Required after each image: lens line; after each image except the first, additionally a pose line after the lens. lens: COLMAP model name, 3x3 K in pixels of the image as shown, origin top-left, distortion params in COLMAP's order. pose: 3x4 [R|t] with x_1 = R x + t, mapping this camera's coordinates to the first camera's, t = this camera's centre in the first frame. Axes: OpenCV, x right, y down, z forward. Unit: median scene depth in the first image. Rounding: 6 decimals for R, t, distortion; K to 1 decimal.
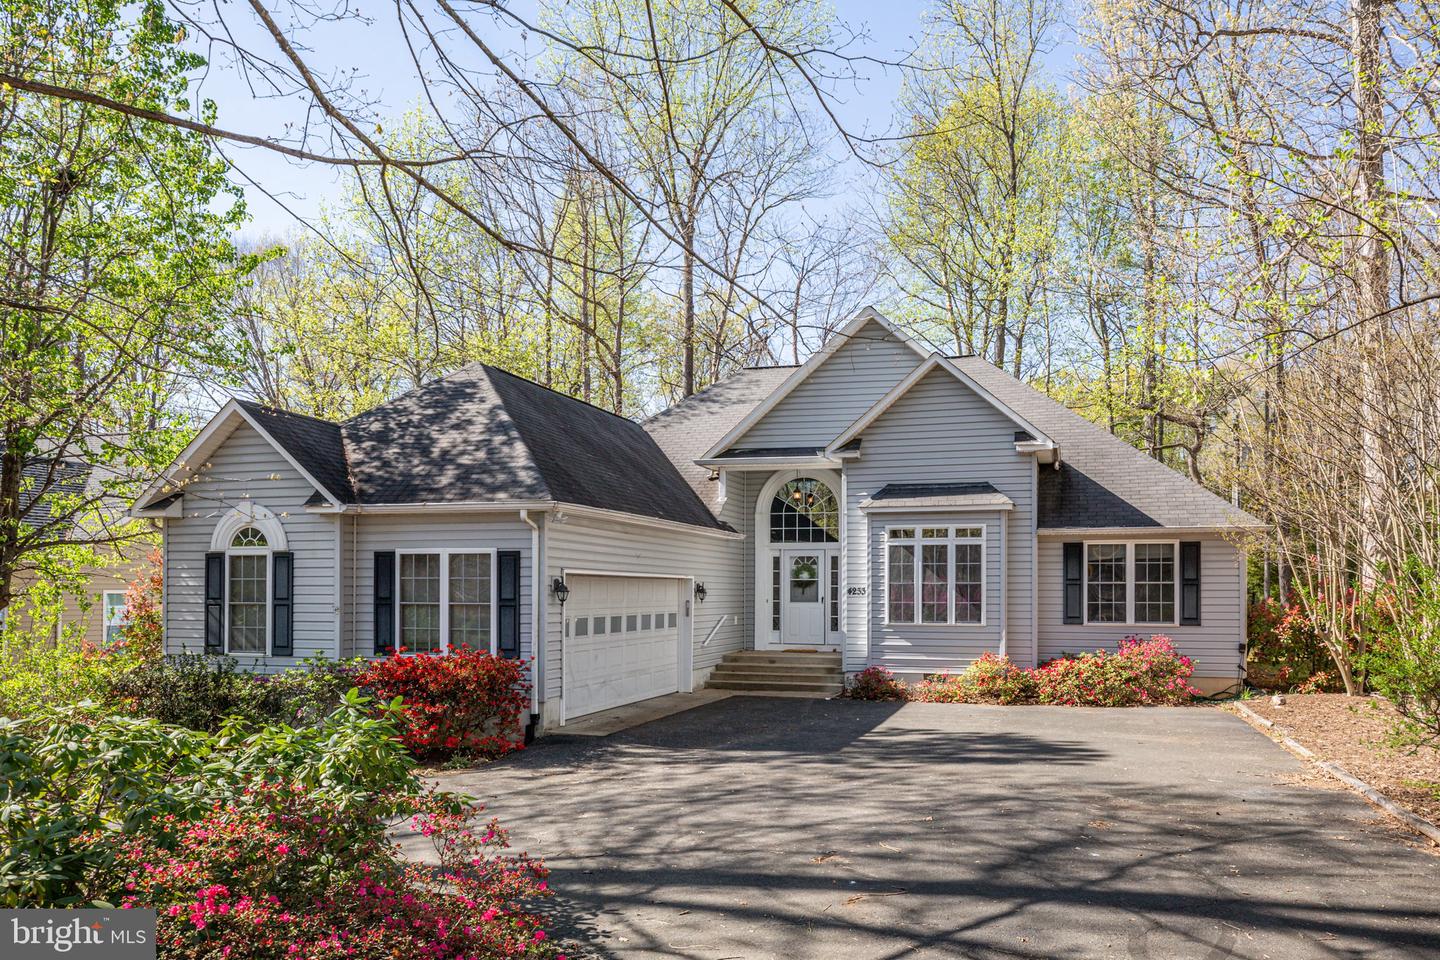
lens RADIAL K [[954.7, 0, 799.1], [0, 954.7, 574.8], [0, 0, 1]] dist [0.003246, 0.006171]
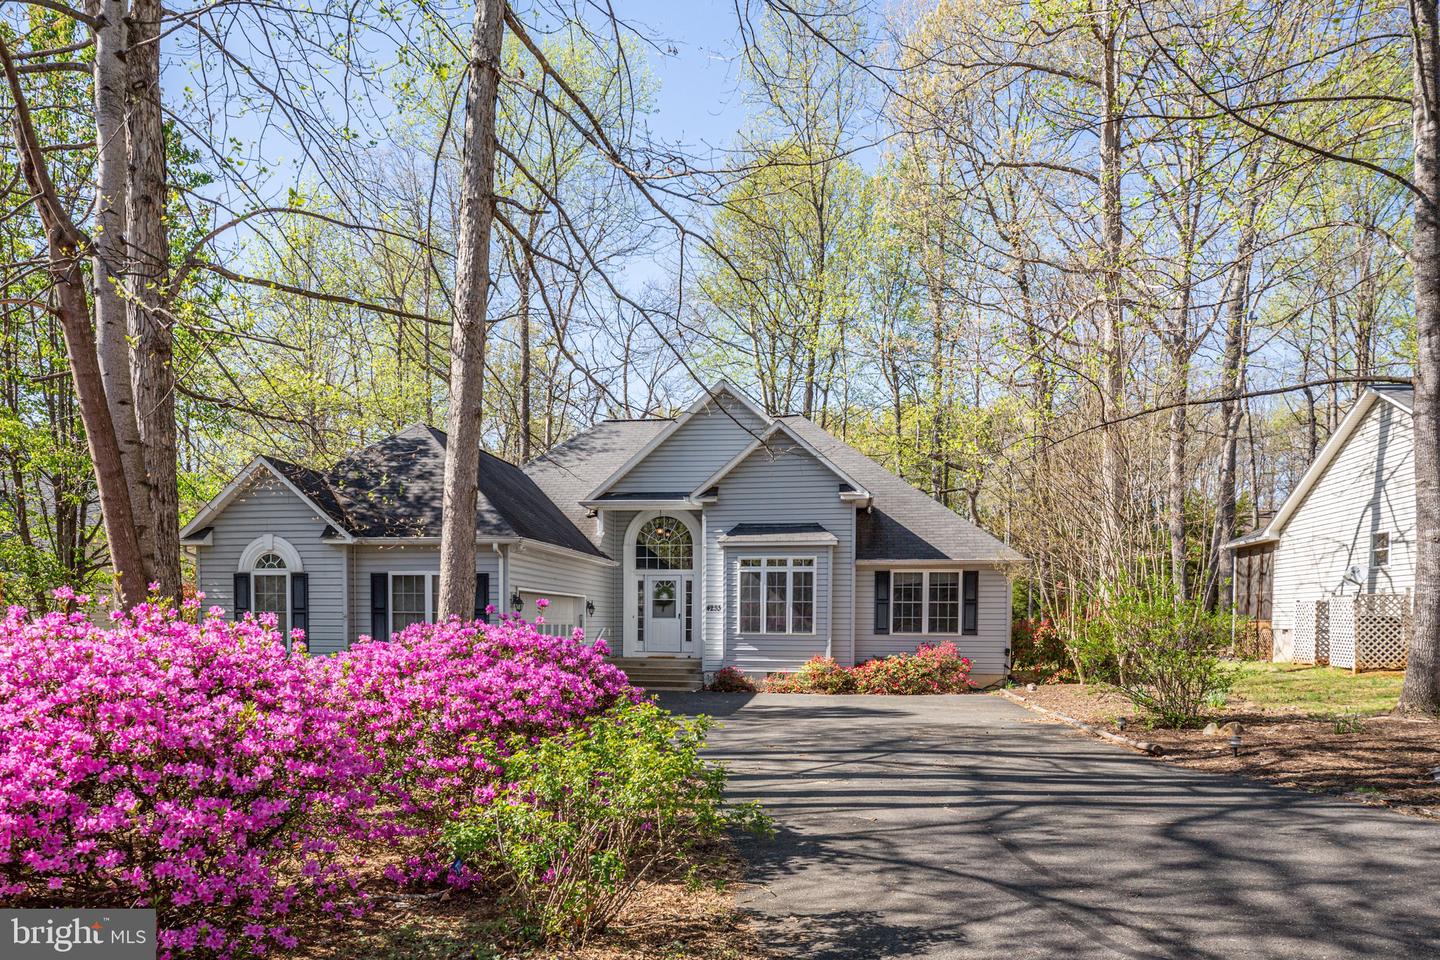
lens RADIAL K [[954.7, 0, 662.8], [0, 954.7, 641.8], [0, 0, 1]] dist [0.003246, 0.006171]
pose [[0.996674, 0.001884, 0.081476, -0.125061], [-0.005212, 0.999160, 0.040647, 0.012051], [-0.081331, -0.040937, 0.995846, -0.290610]]
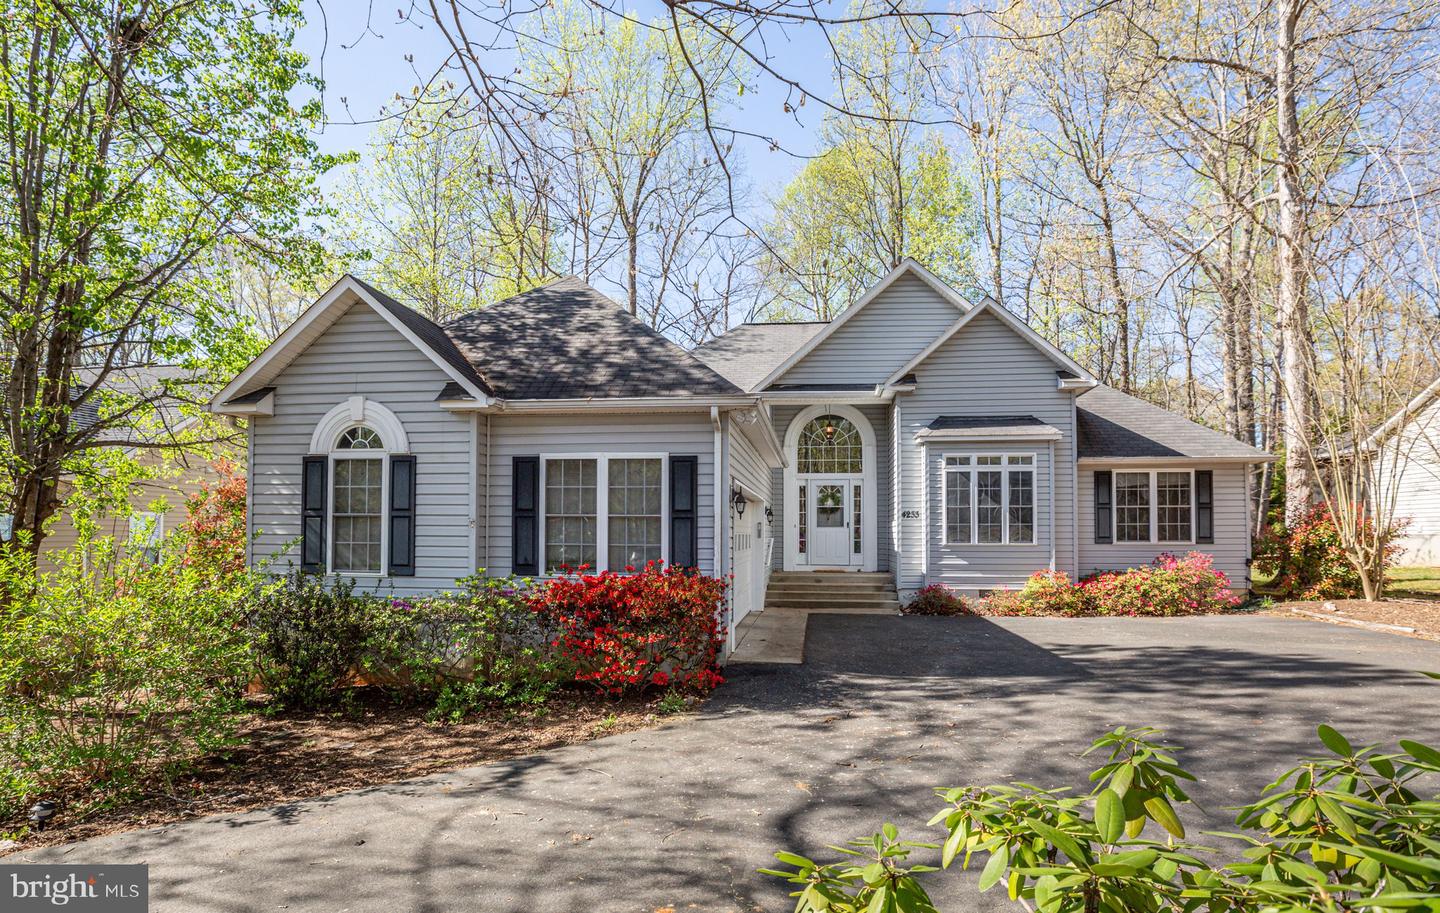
lens RADIAL K [[698.1, 0, 752.4], [0, 698.1, 502.5], [0, 0, 1]] dist [-0.023801, 0.001362]
pose [[0.987732, 0.006593, 0.156021, -0.273173], [-0.002666, 0.999675, -0.025367, 0.027618], [-0.156138, 0.024640, 0.987428, 0.281801]]
